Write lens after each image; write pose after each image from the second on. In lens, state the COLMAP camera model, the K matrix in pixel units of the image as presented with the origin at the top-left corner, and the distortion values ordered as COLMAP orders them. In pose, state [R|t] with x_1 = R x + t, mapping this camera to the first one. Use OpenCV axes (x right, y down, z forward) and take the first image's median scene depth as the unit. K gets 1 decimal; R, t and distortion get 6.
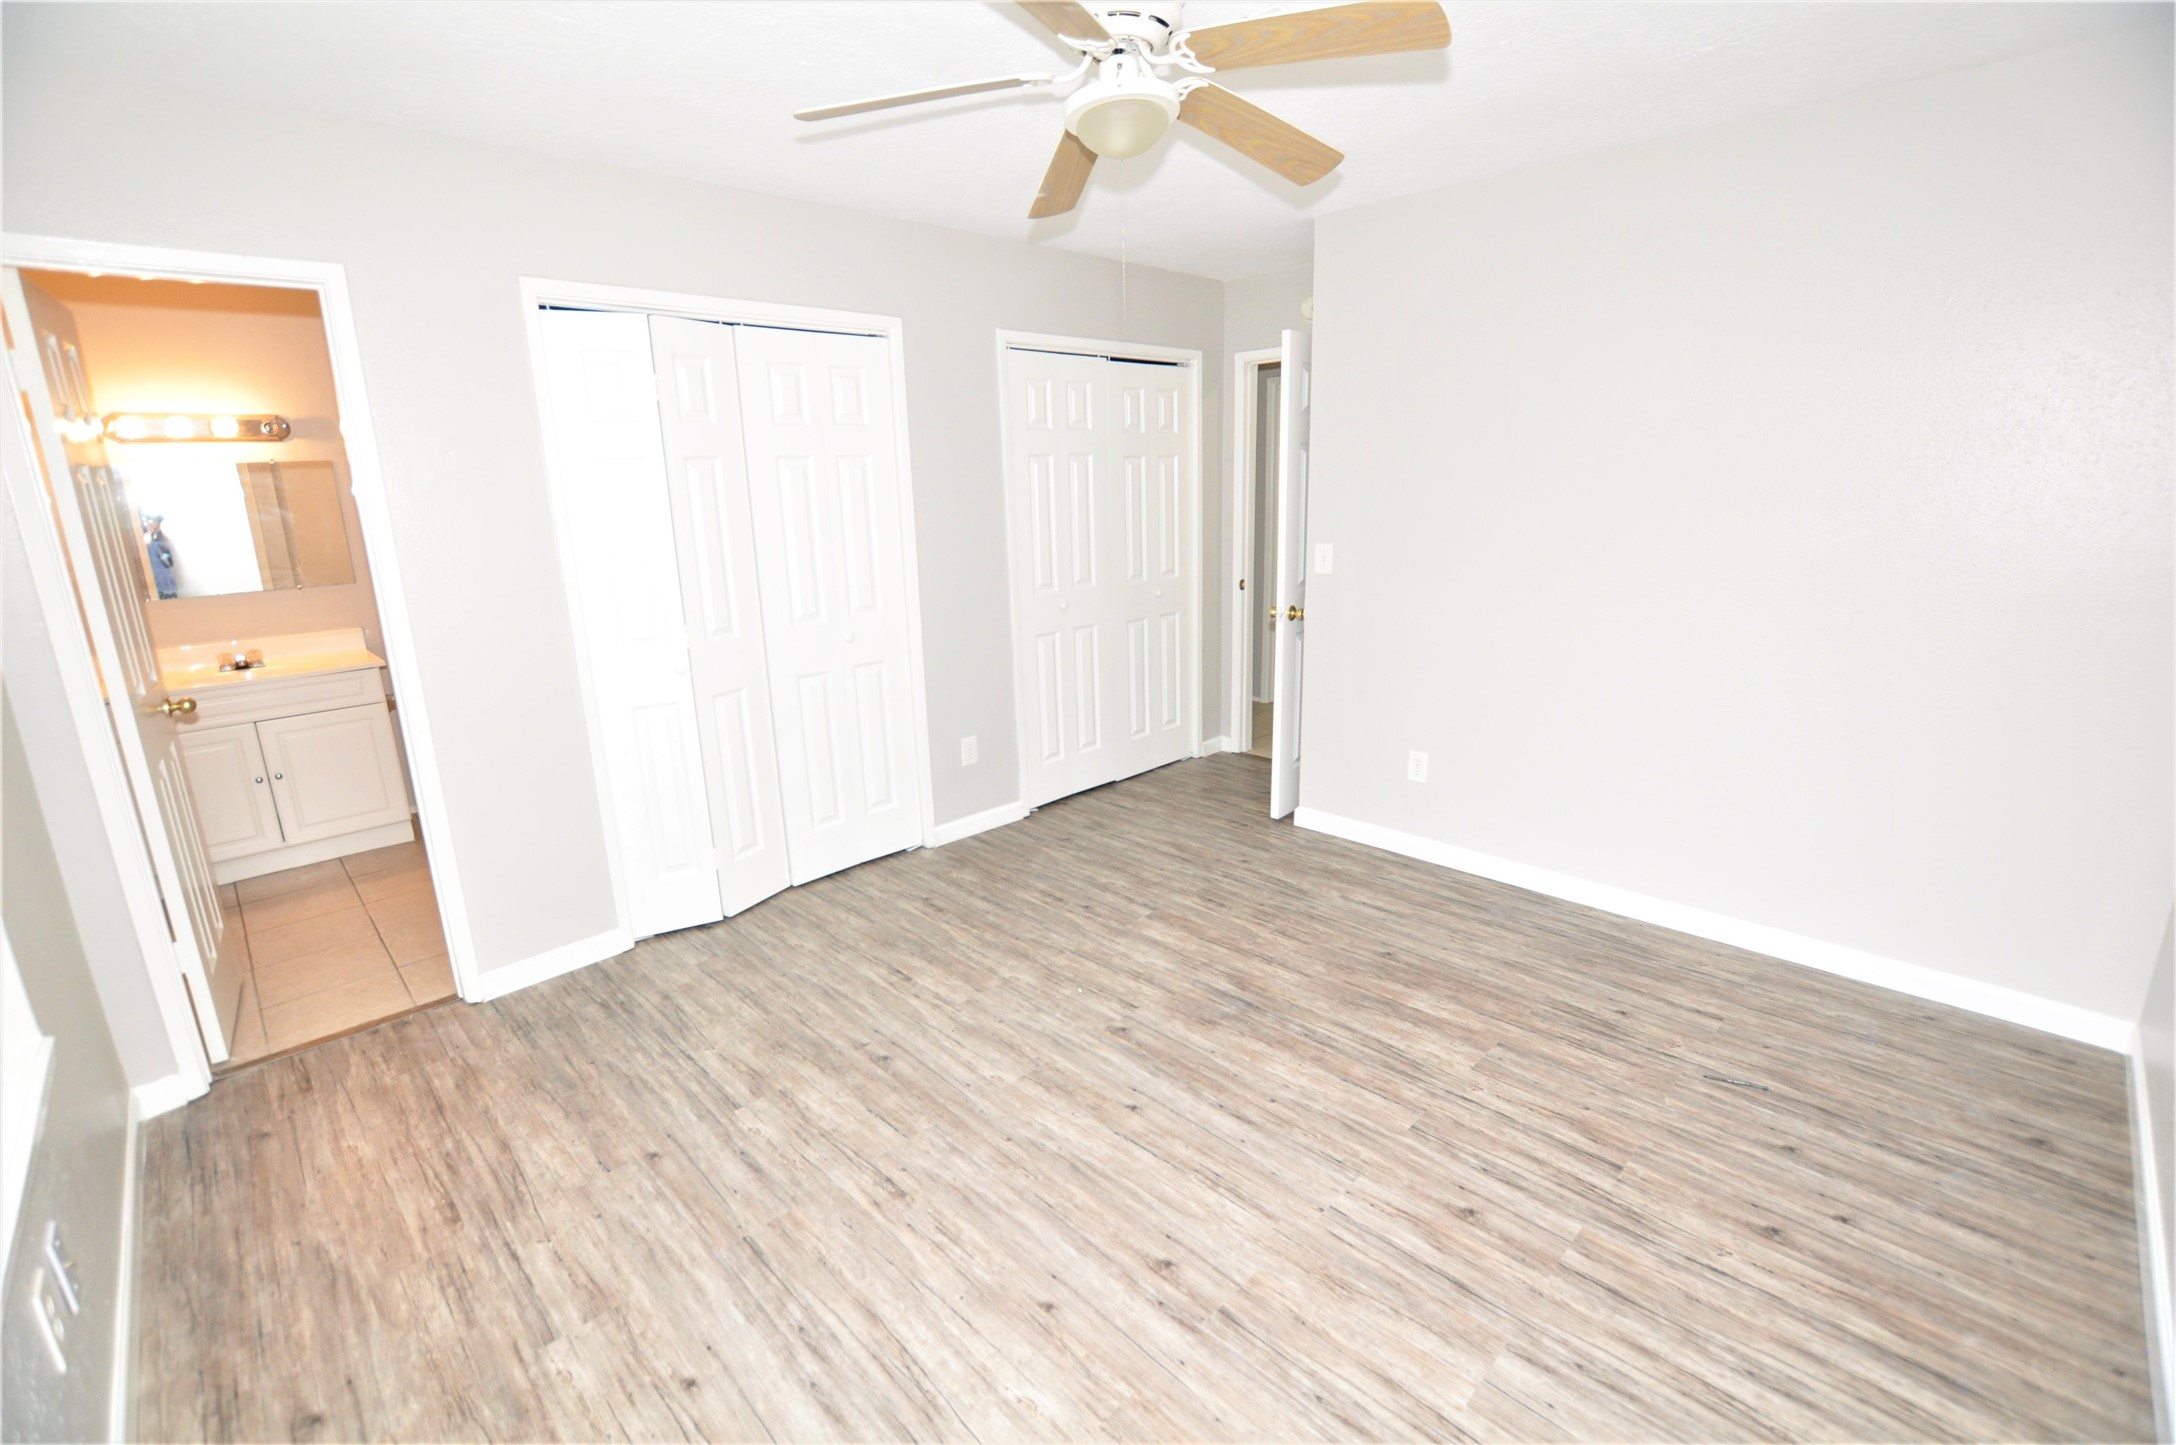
lens RADIAL K [[944.2, 0, 1086.4], [0, 944.2, 716.7], [0, 0, 1]] dist [-0.022945, 0.000549]
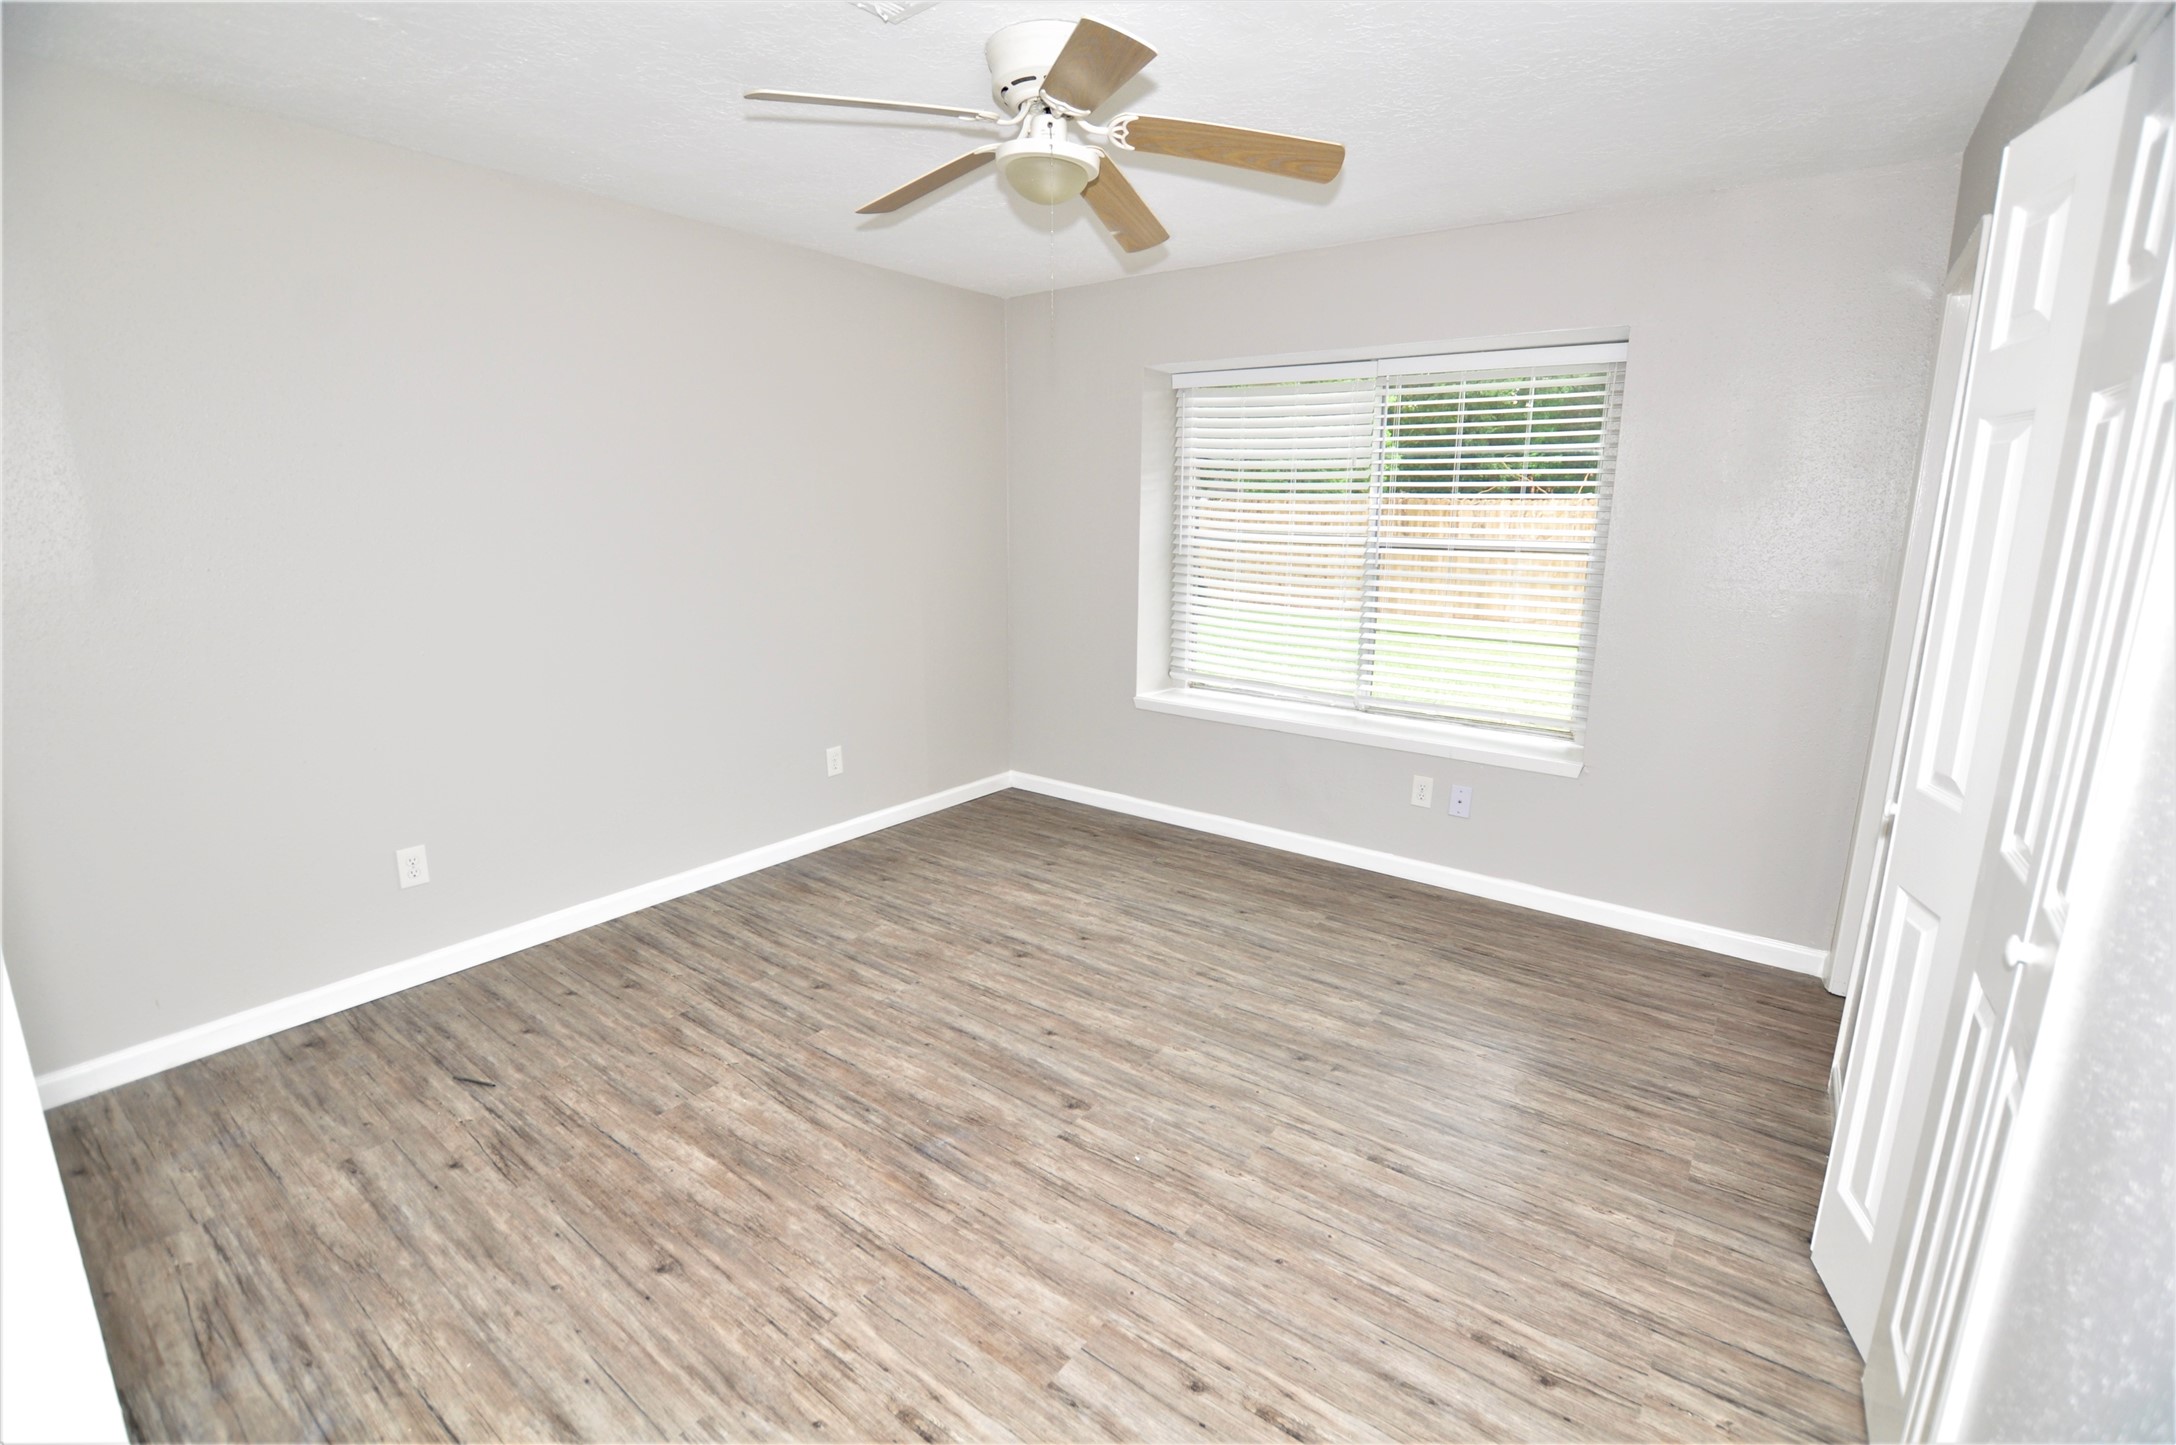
lens RADIAL K [[944.2, 0, 1091.8], [0, 944.2, 715.2], [0, 0, 1]] dist [-0.022945, 0.000549]
pose [[-0.986820, 0.054172, -0.152483, 0.145849], [-0.019206, 0.896430, 0.442769, -0.423546], [0.160676, 0.439862, -0.883575, 1.751702]]
